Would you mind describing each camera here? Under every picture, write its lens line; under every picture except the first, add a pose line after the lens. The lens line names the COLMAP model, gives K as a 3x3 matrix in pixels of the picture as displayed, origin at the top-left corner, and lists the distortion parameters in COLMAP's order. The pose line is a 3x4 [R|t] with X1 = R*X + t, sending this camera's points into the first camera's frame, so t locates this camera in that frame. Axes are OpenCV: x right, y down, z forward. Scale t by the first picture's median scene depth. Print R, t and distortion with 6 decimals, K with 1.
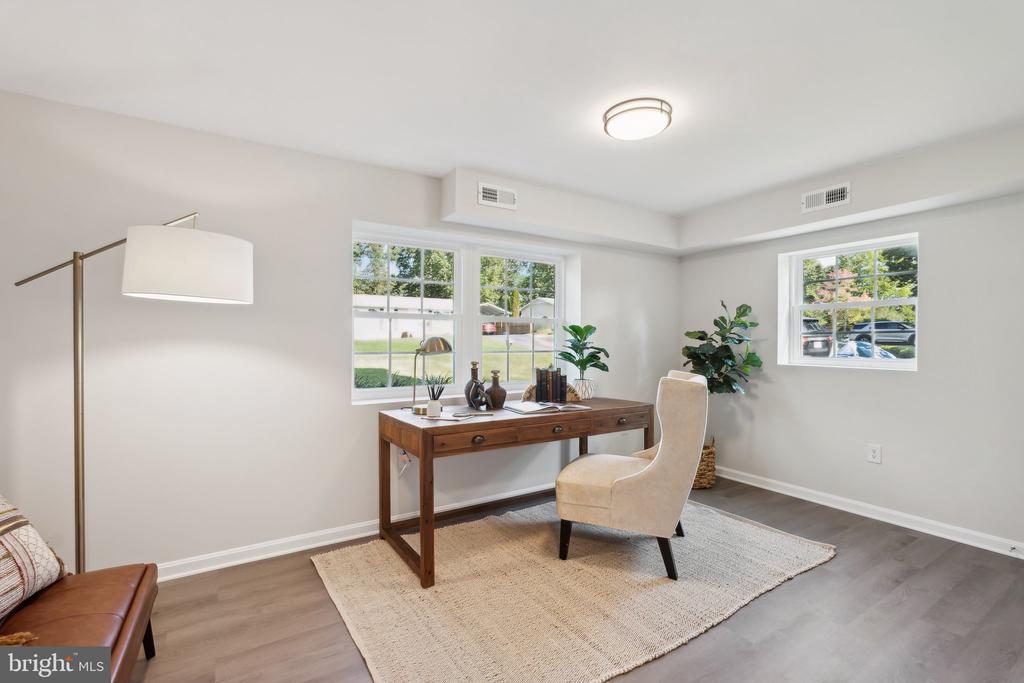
lens RADIAL K [[460.5, 0, 512.0], [0, 460.5, 341.5], [0, 0, 1]] dist [0.000243, 0.000200]
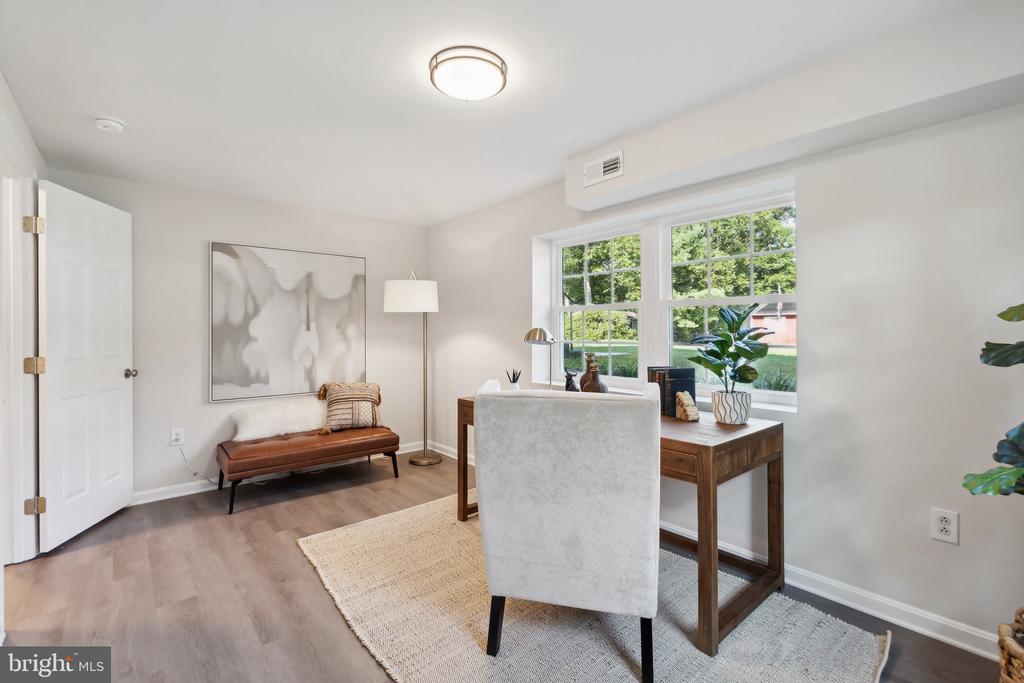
lens RADIAL K [[457.4, 0, 510.0], [0, 457.4, 331.2], [0, 0, 1]] dist [0.000146, 0.000223]
pose [[0.136422, -0.003599, -0.990644, 1.121741], [0.005792, 0.999979, -0.002835, -0.000196], [0.990634, -0.005351, 0.136440, 0.960973]]
